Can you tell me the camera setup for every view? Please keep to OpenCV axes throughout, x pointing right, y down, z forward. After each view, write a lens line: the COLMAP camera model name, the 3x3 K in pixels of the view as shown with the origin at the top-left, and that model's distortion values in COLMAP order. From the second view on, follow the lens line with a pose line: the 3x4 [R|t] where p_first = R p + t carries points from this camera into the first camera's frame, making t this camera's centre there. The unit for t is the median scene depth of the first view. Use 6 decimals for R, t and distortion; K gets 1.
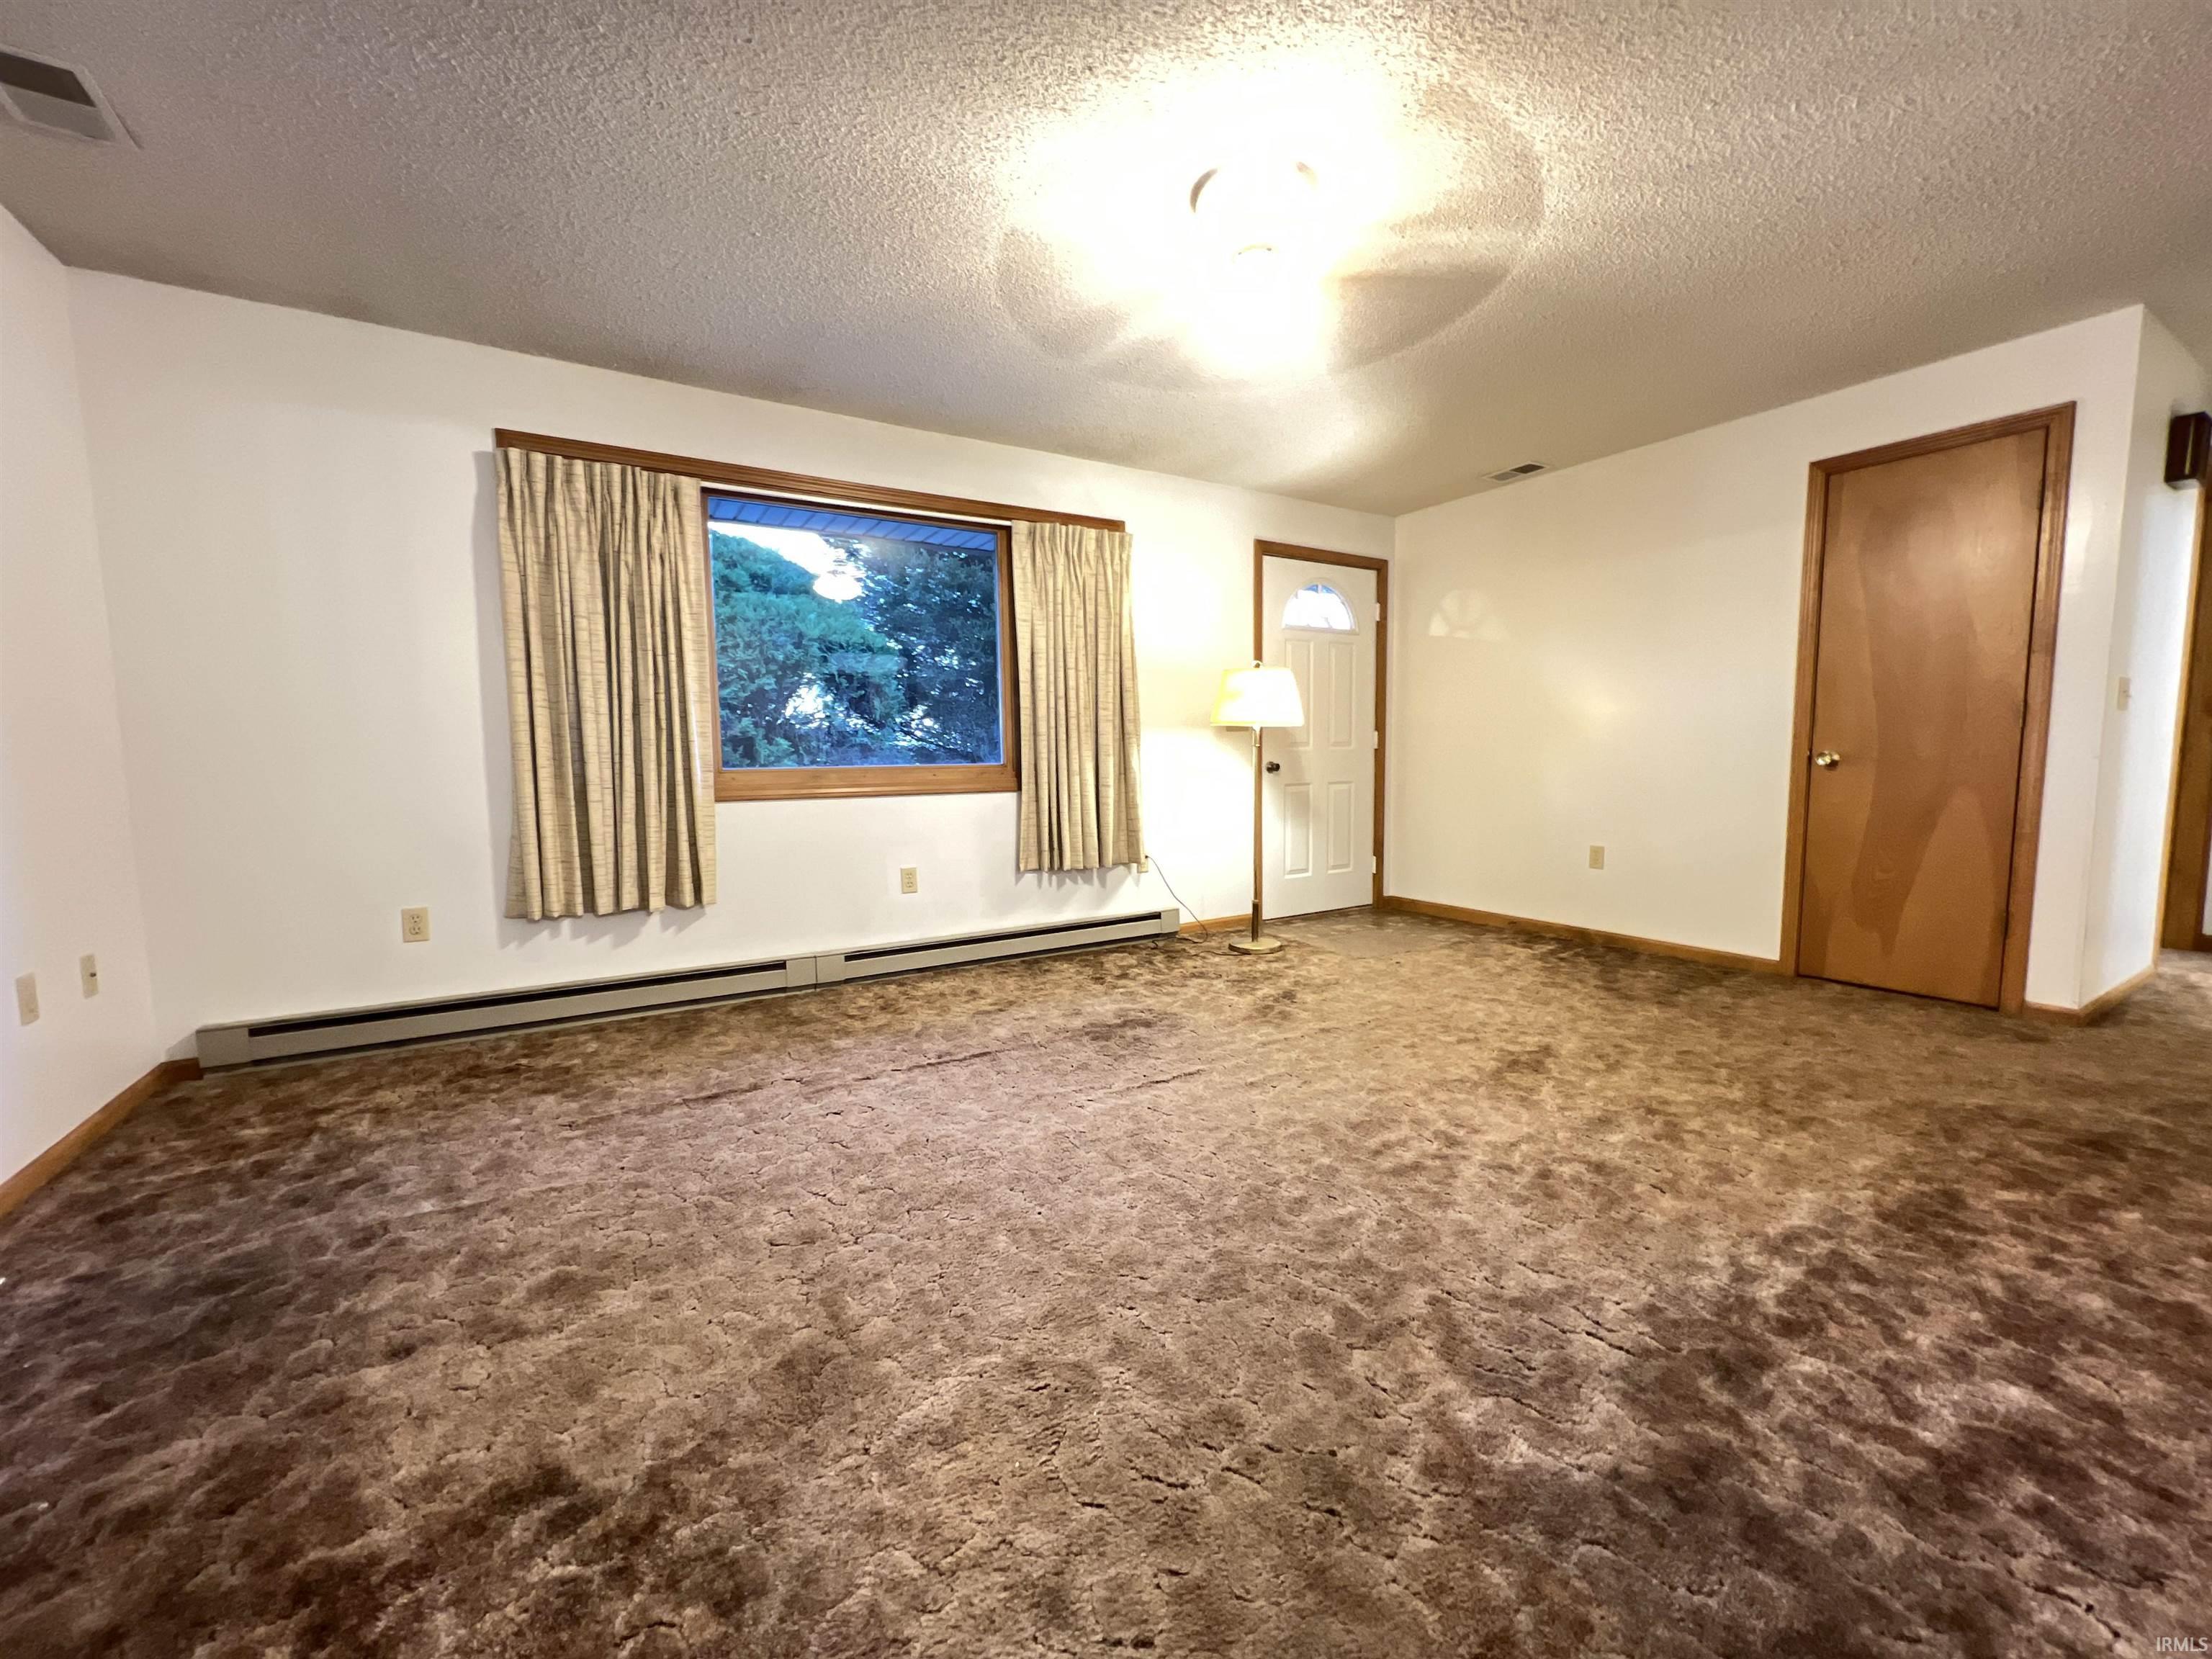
lens RADIAL K [[884.9, 0, 1107.3], [0, 884.9, 834.8], [0, 0, 1]] dist [-0.001750, 0.000510]
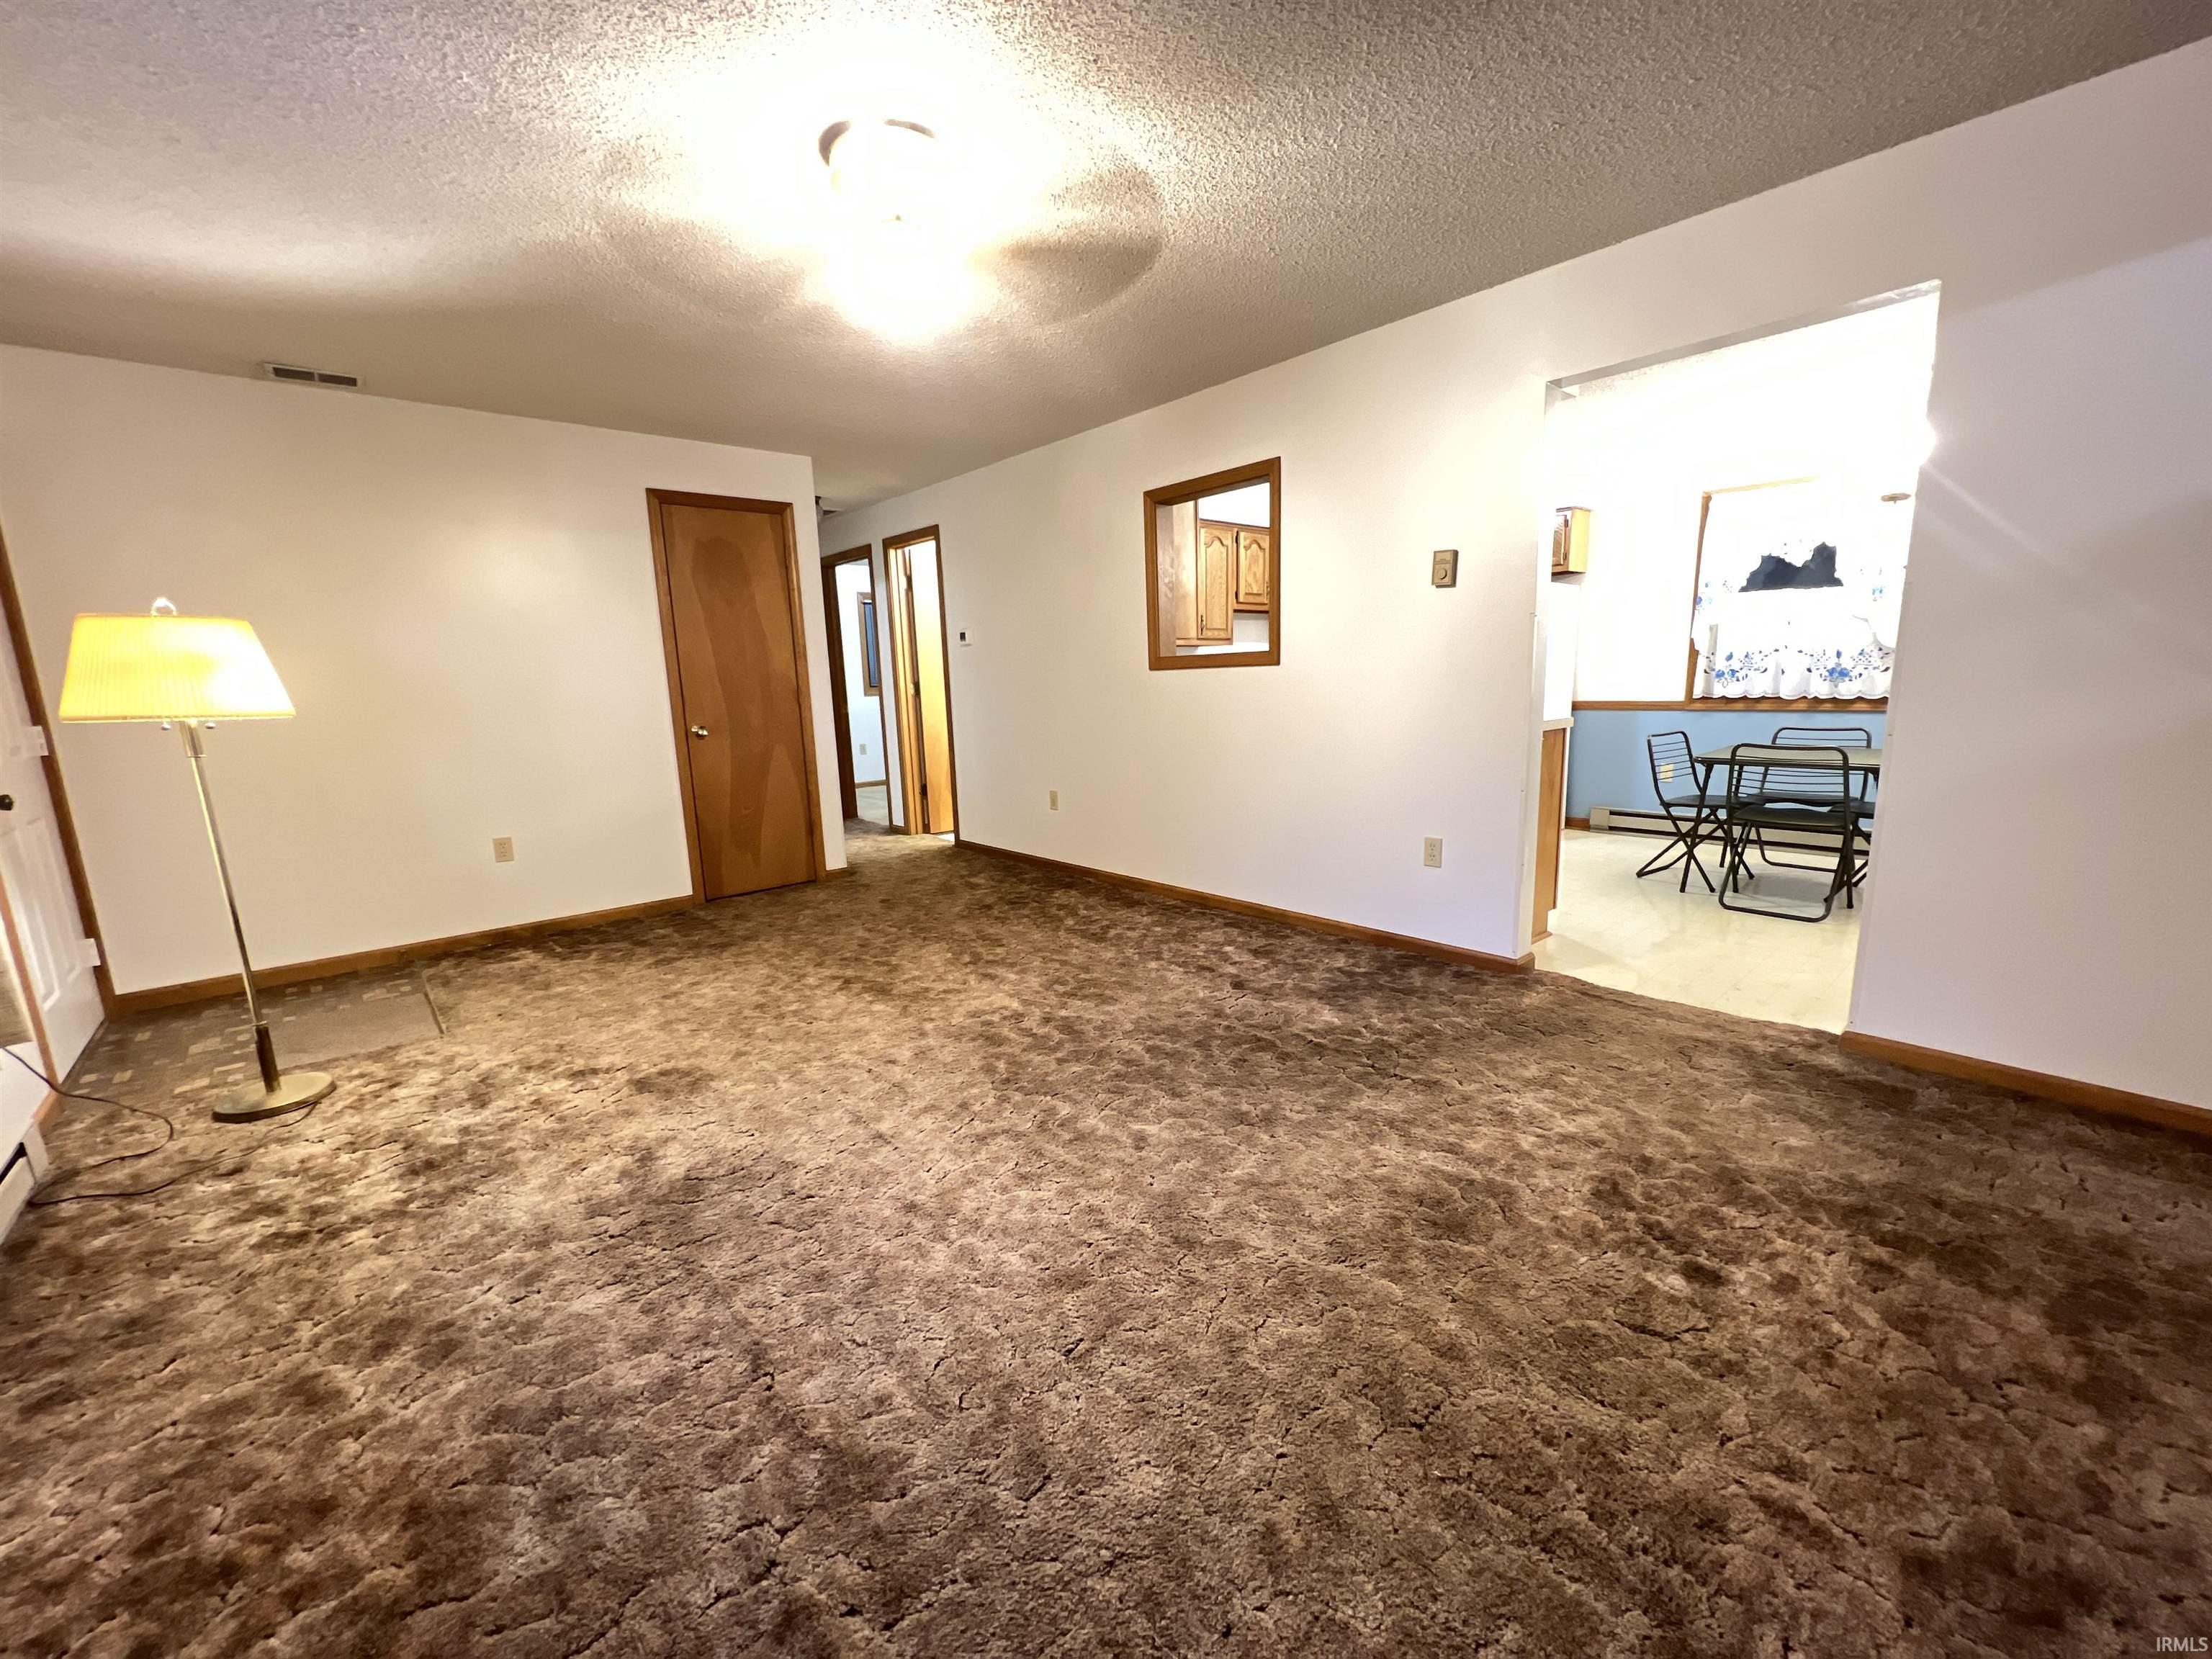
lens RADIAL K [[884.9, 0, 1107.3], [0, 884.9, 834.8], [0, 0, 1]] dist [-0.001750, 0.000510]
pose [[-0.172324, -0.161534, 0.971705, -0.714983], [0.125260, 0.974861, 0.184272, -0.126830], [-0.977044, 0.153470, -0.147759, 0.797235]]
